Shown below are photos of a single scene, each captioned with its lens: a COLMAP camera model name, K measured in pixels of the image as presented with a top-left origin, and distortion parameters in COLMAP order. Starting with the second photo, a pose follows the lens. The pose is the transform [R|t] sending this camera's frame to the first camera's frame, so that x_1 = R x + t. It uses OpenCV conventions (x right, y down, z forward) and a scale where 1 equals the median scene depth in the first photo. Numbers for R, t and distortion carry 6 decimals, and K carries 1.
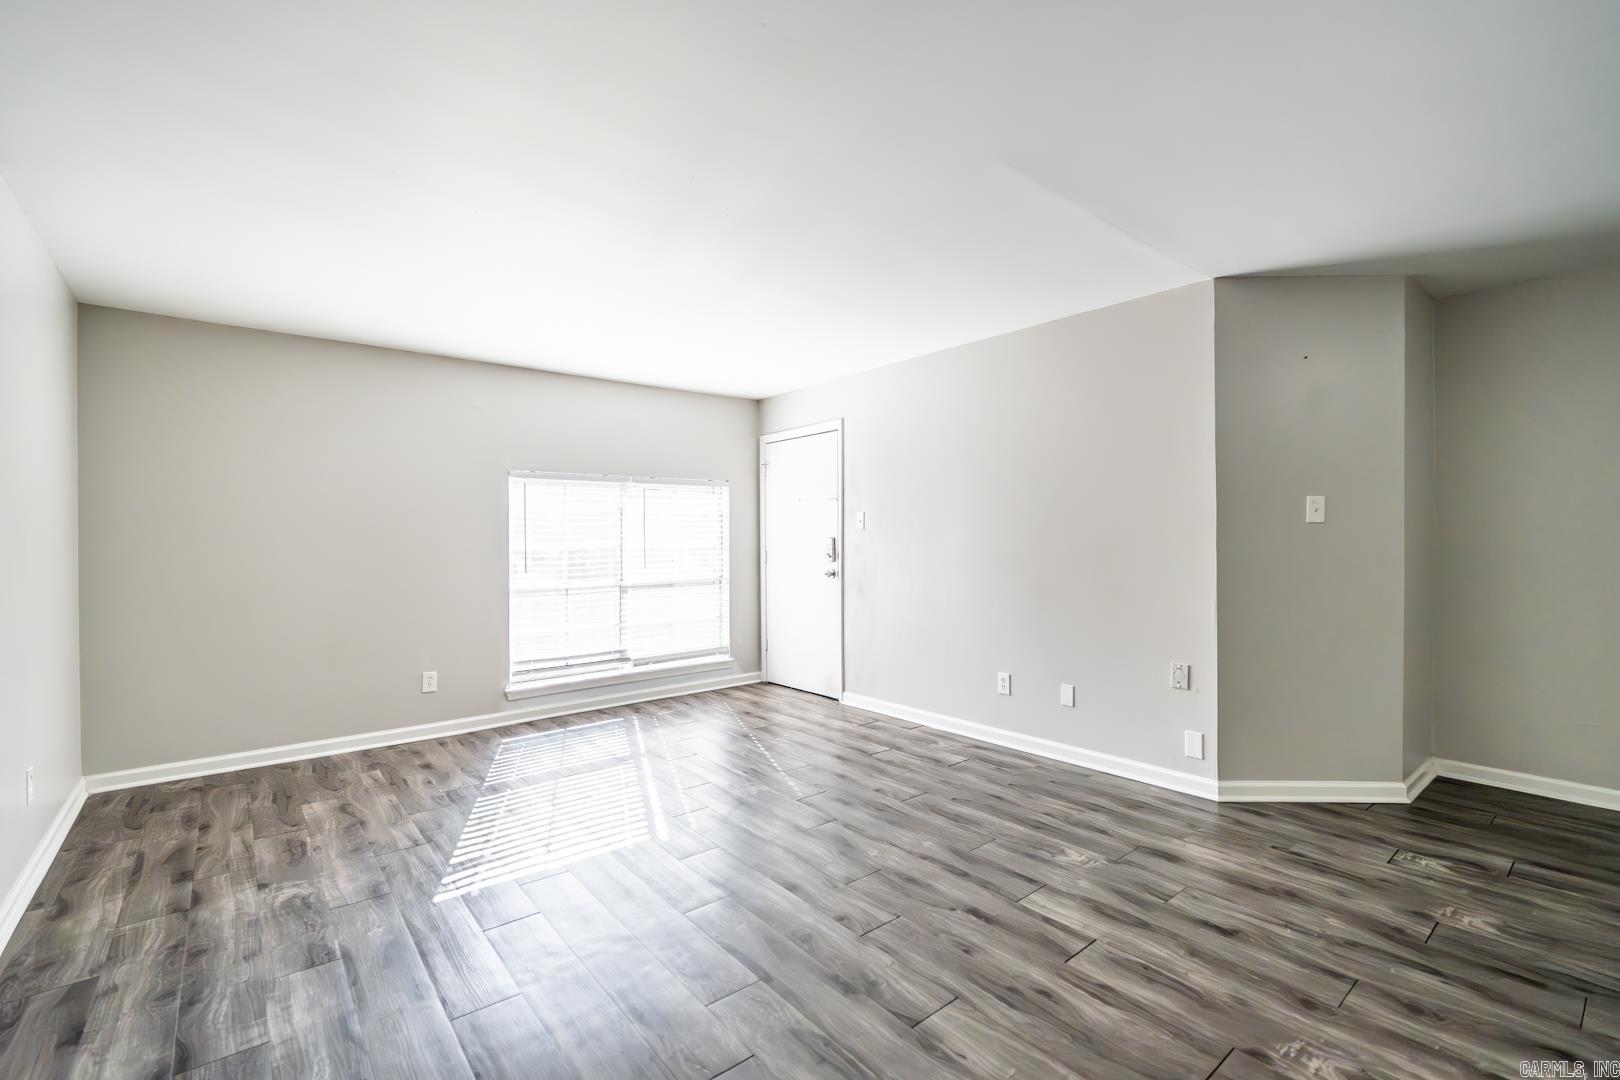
lens RADIAL K [[708.9, 0, 806.4], [0, 708.9, 538.8], [0, 0, 1]] dist [-0.006276, 0.000455]
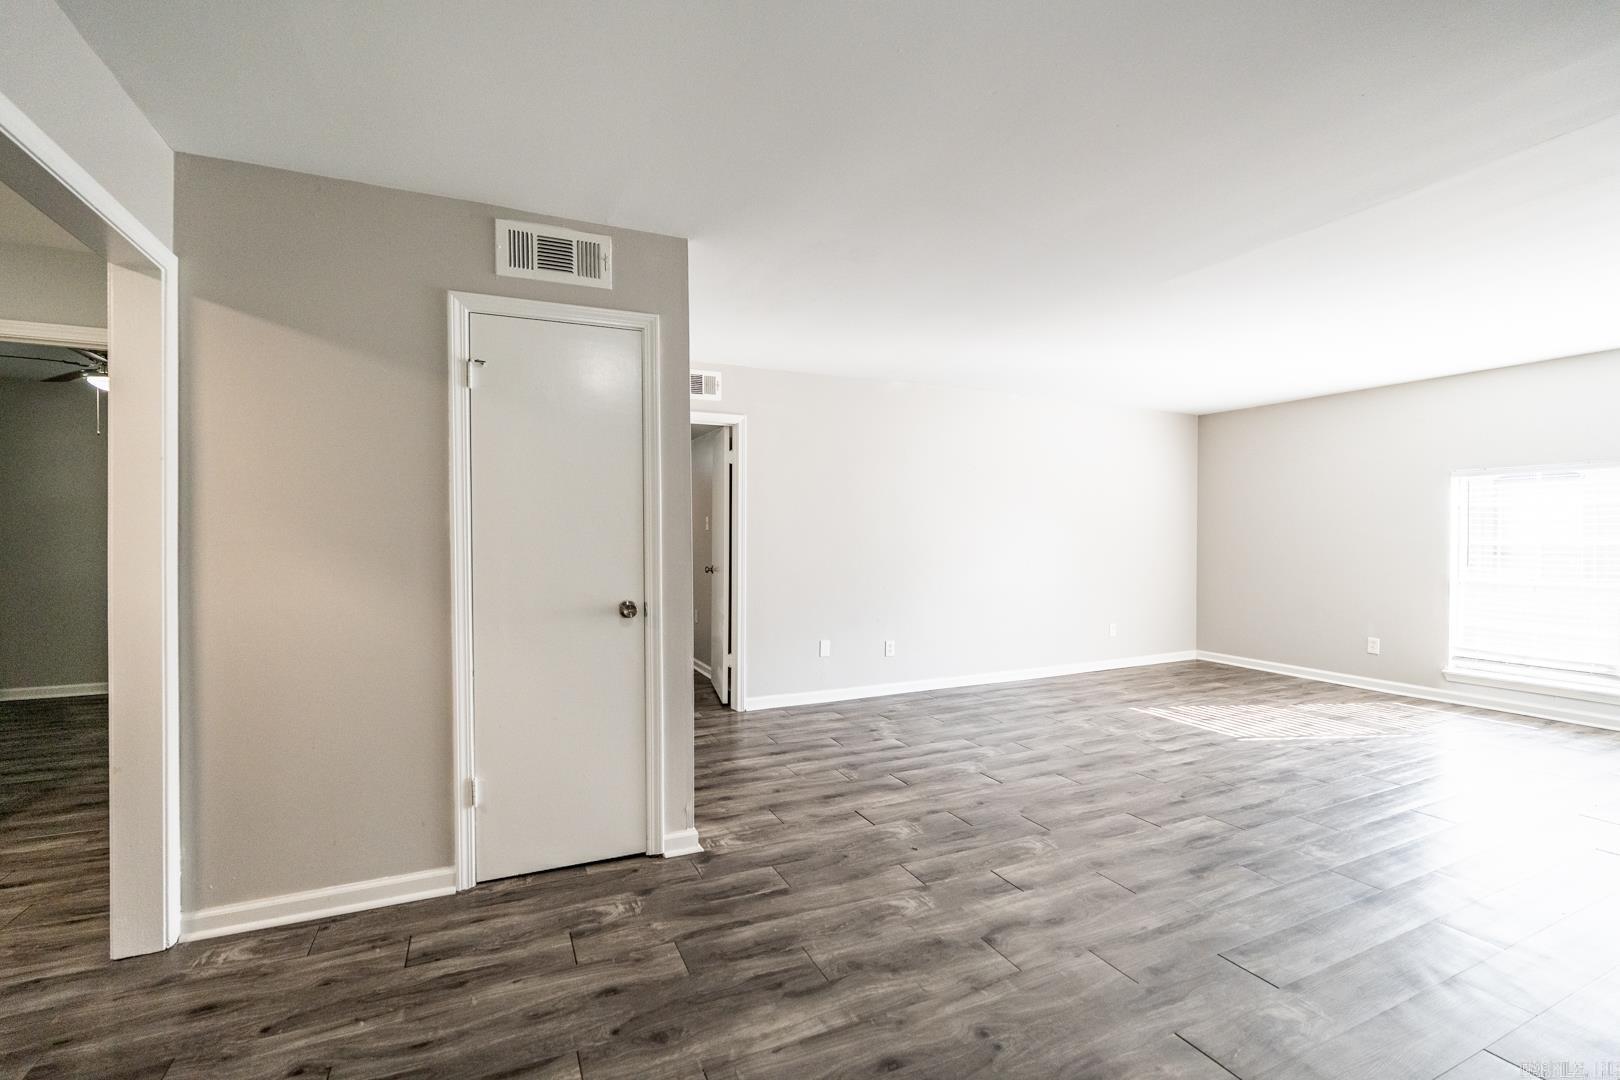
lens RADIAL K [[708.9, 0, 806.4], [0, 708.9, 538.8], [0, 0, 1]] dist [-0.006276, 0.000455]
pose [[-0.253328, 0.014479, -0.967272, 1.537092], [0.003370, 0.999895, 0.014085, -0.019034], [0.967375, 0.000308, -0.253350, 0.538793]]
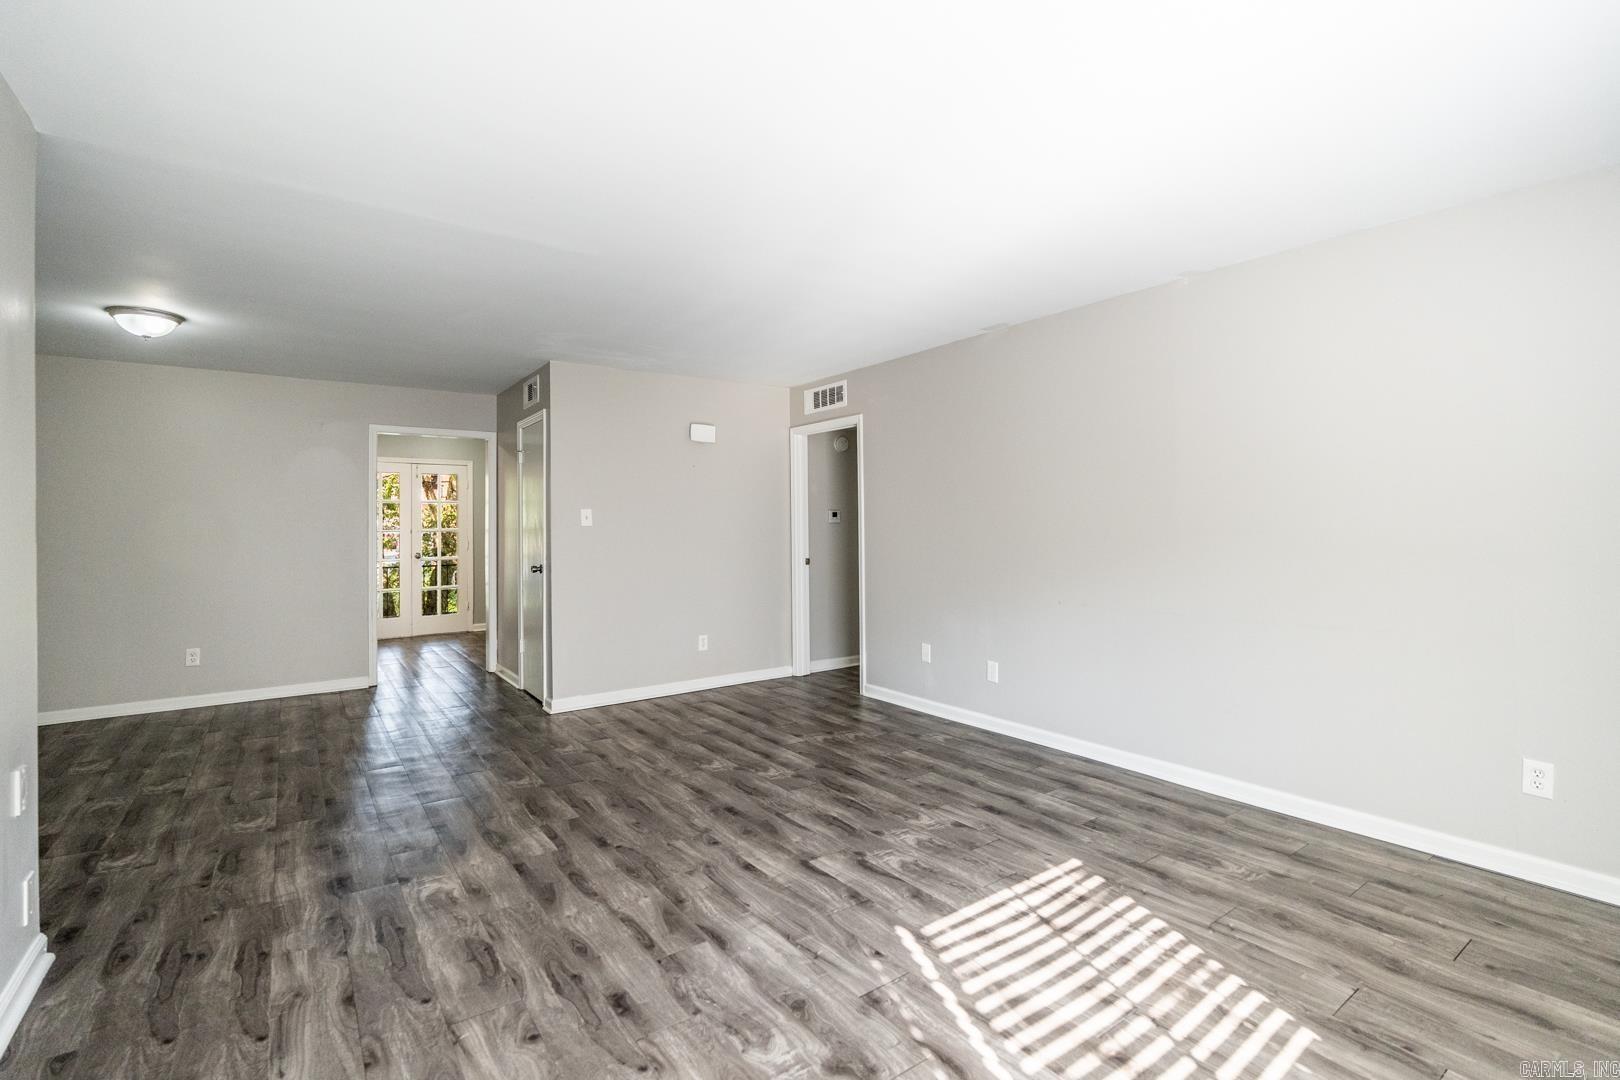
lens RADIAL K [[729.2, 0, 812.4], [0, 729.2, 513.2], [0, 0, 1]] dist [-0.002587, -0.000287]
pose [[-0.998412, 0.015227, 0.054236, -0.165515], [0.014242, 0.999727, -0.018501, -0.007417], [-0.054502, -0.017699, -0.998357, 1.910279]]
